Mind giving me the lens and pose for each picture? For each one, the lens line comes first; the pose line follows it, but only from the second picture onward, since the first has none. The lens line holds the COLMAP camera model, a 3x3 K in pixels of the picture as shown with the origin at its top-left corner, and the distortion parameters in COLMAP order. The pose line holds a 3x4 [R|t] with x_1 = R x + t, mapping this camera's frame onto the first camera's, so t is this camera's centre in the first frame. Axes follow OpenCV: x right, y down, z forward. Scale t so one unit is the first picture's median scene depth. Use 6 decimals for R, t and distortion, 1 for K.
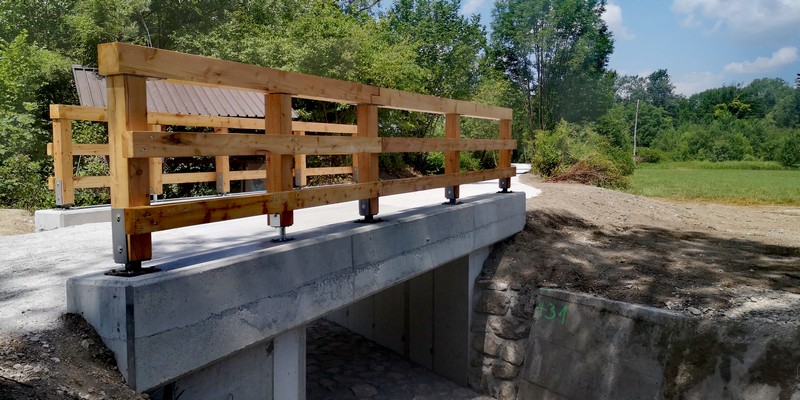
lens RADIAL K [[673.2, 0, 400.0], [0, 673.2, 200.0], [0, 0, 1]] dist [0.099495, -0.004693]
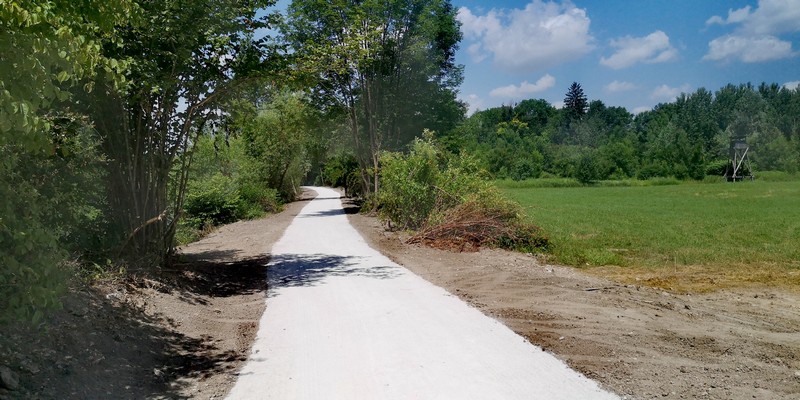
lens RADIAL K [[673.2, 0, 400.0], [0, 673.2, 200.0], [0, 0, 1]] dist [0.099495, -0.004693]
pose [[0.952159, -0.042935, 0.302573, 0.011824], [0.051996, 0.998406, -0.021951, -0.015048], [-0.301148, 0.036633, 0.952873, 0.141781]]
